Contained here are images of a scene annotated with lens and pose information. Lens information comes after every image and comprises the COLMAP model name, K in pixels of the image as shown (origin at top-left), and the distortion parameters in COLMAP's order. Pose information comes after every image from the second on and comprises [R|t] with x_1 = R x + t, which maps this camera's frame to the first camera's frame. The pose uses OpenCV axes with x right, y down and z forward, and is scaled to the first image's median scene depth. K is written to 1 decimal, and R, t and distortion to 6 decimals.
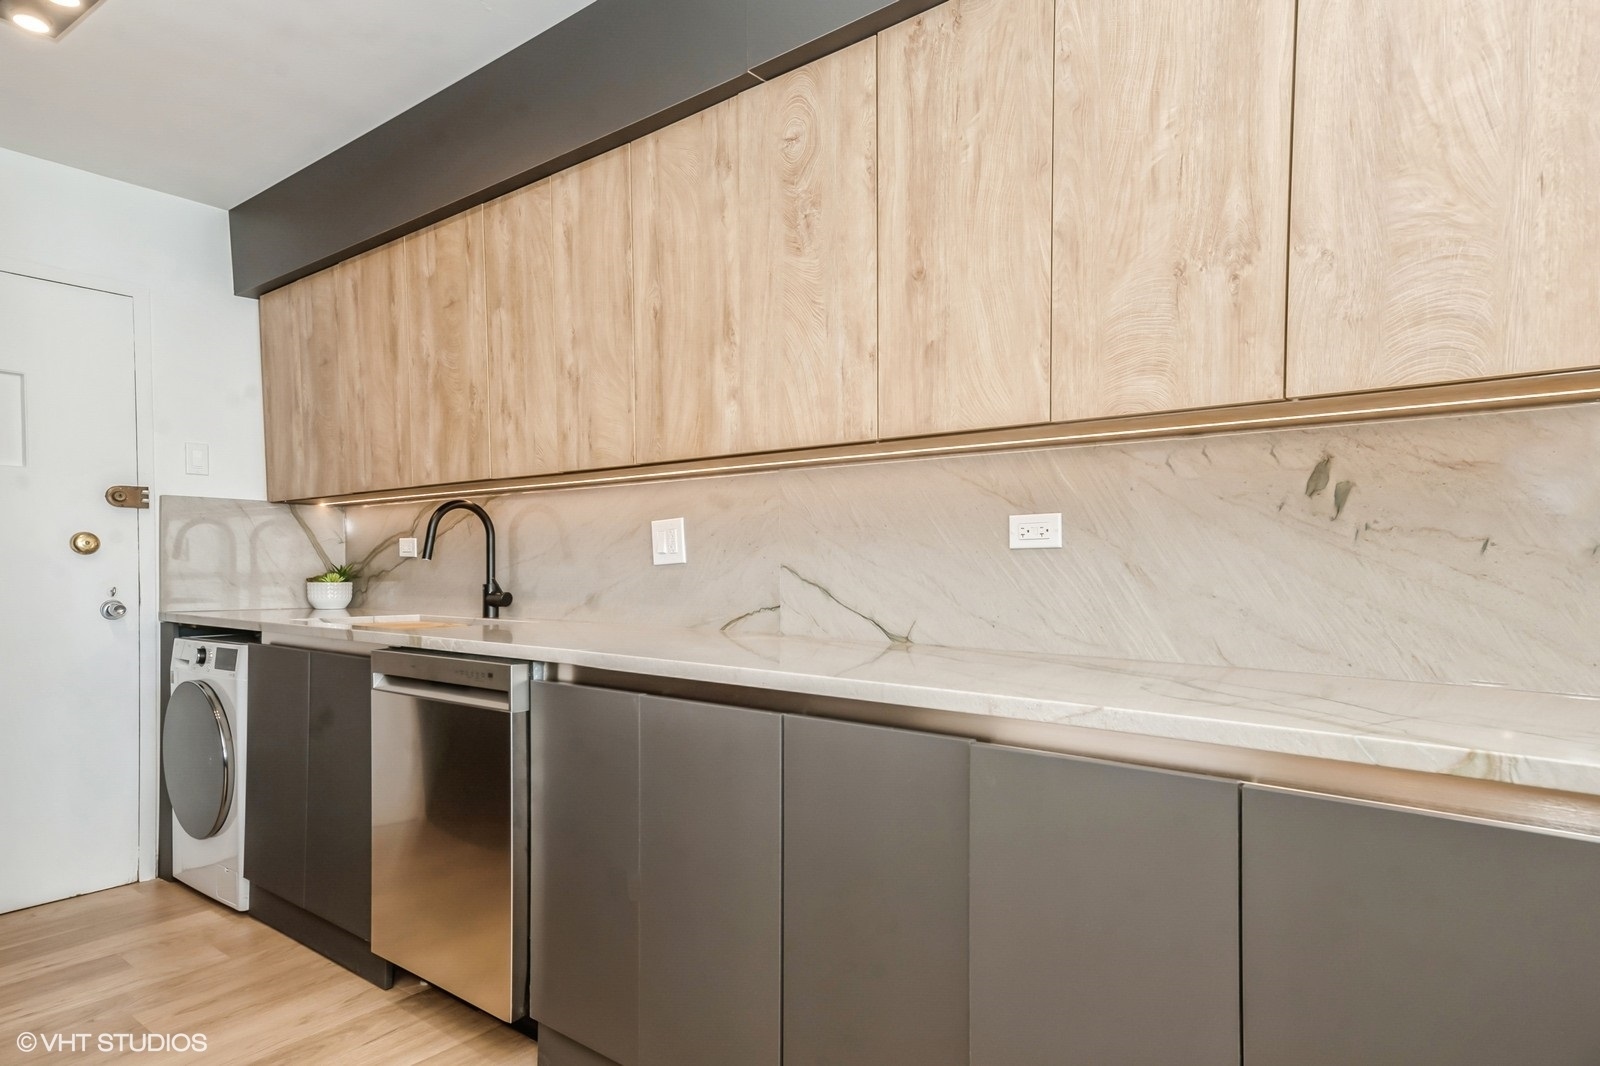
lens RADIAL K [[932.2, 0, 804.2], [0, 932.2, 581.9], [0, 0, 1]] dist [0.039359, 0.001487]
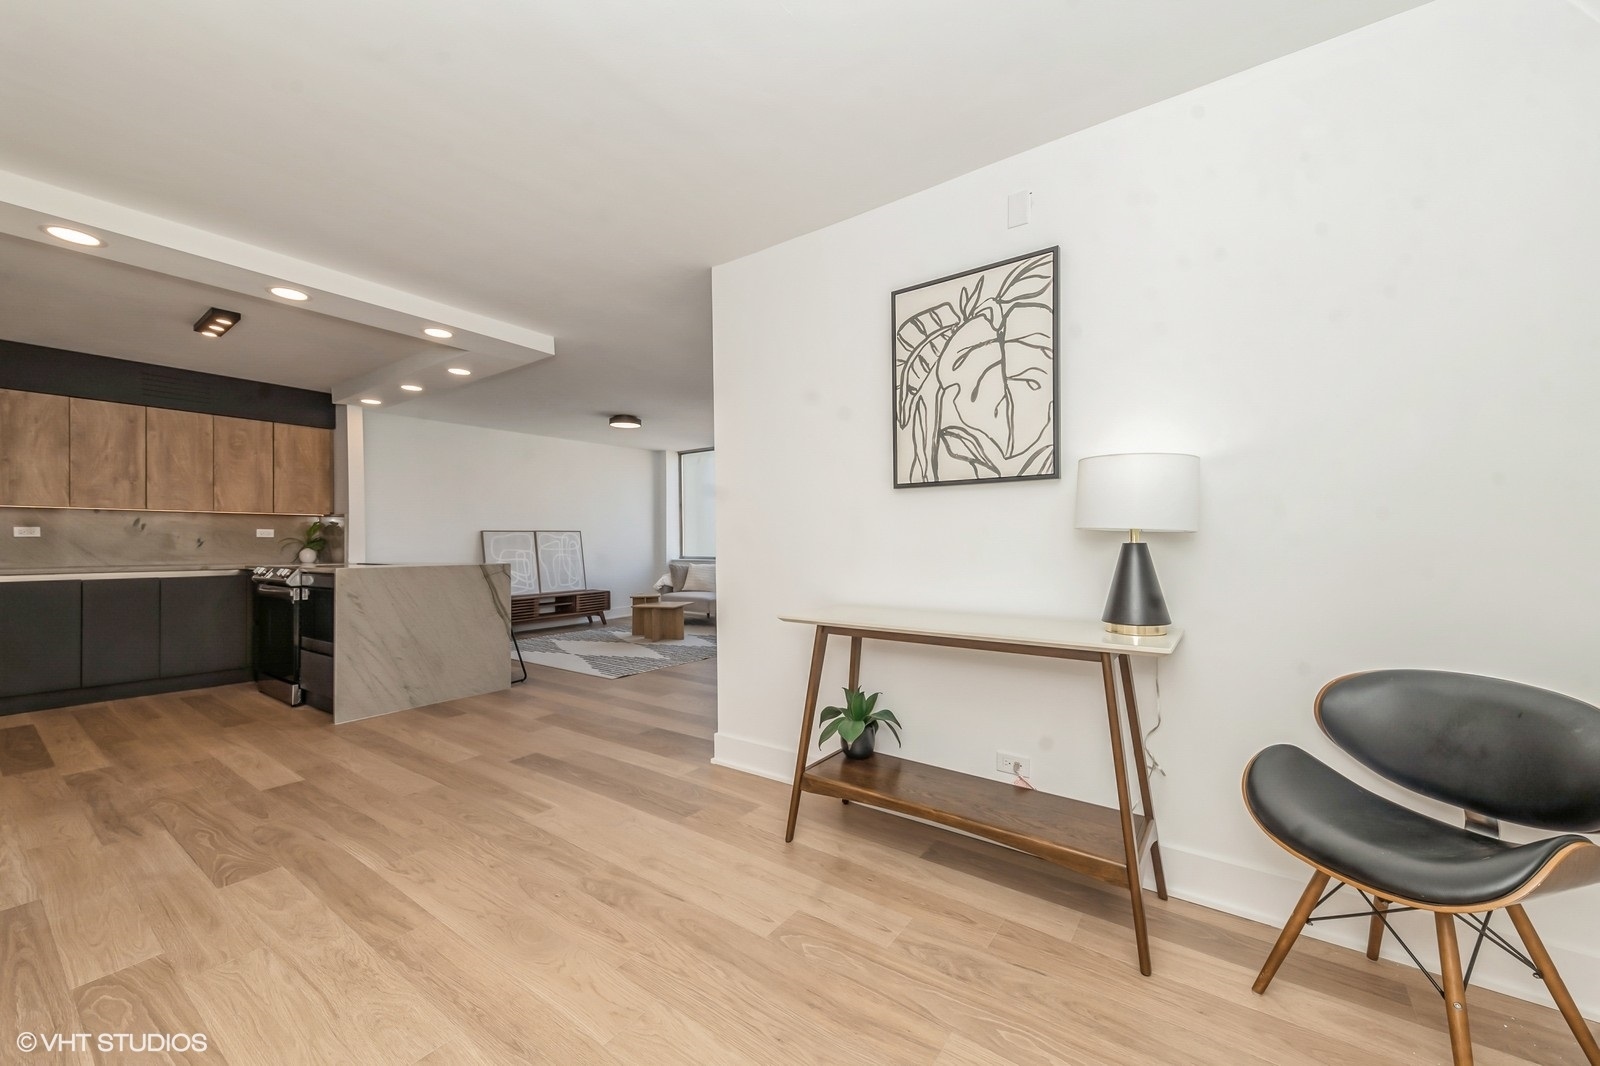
lens RADIAL K [[645.0, 0, 878.8], [0, 645.0, 538.3], [0, 0, 1]] dist [-0.000543, -0.000647]
pose [[-0.122139, 0.000586, 0.992513, -2.273900], [0.017664, 0.999843, 0.001584, 0.018977], [-0.992356, 0.017725, -0.122131, -1.665610]]
